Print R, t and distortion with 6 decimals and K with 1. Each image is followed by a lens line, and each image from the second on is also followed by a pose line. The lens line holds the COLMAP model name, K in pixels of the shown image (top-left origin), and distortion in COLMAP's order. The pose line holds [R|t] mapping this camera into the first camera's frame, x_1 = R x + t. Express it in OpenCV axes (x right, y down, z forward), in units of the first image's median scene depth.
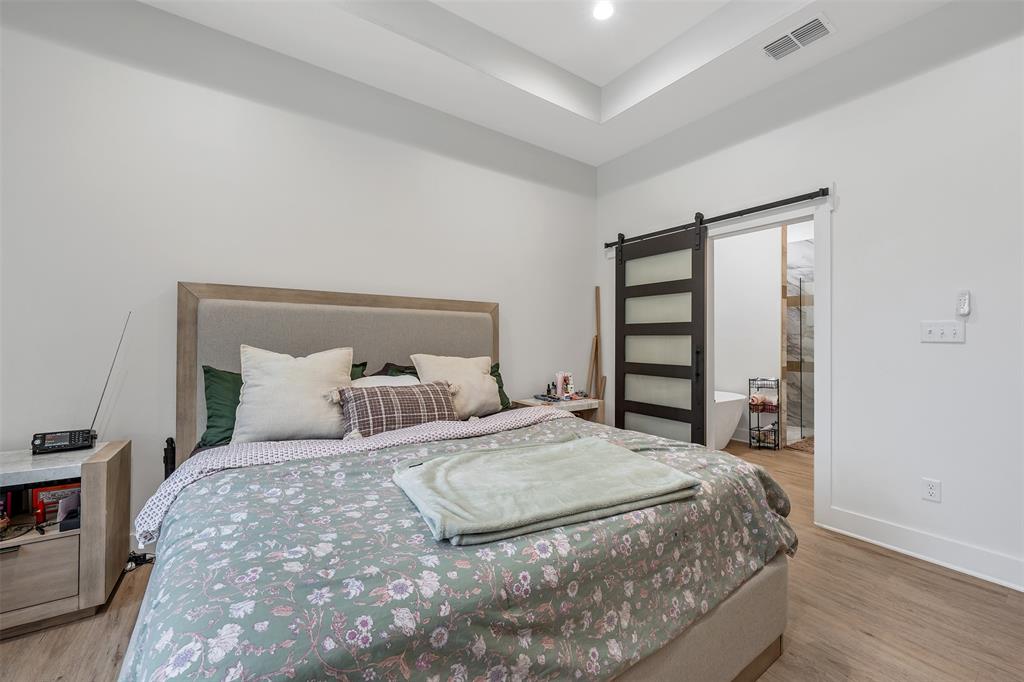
lens RADIAL K [[389.4, 0, 510.6], [0, 389.4, 336.9], [0, 0, 1]] dist [-0.009793, -0.000041]
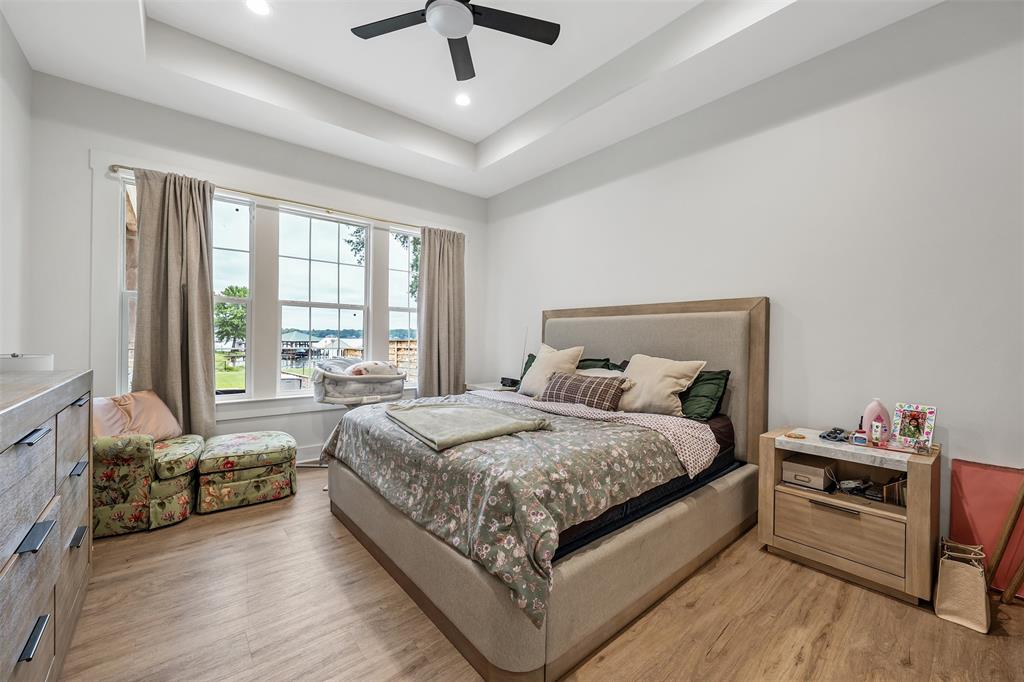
lens RADIAL K [[389.4, 0, 511.5], [0, 389.4, 343.2], [0, 0, 1]] dist [-0.009793, -0.000041]
pose [[0.115285, 0.003841, -0.993325, 0.968155], [-0.008450, 0.999960, 0.002886, 0.012610], [0.993296, 0.008061, 0.115313, 0.571195]]
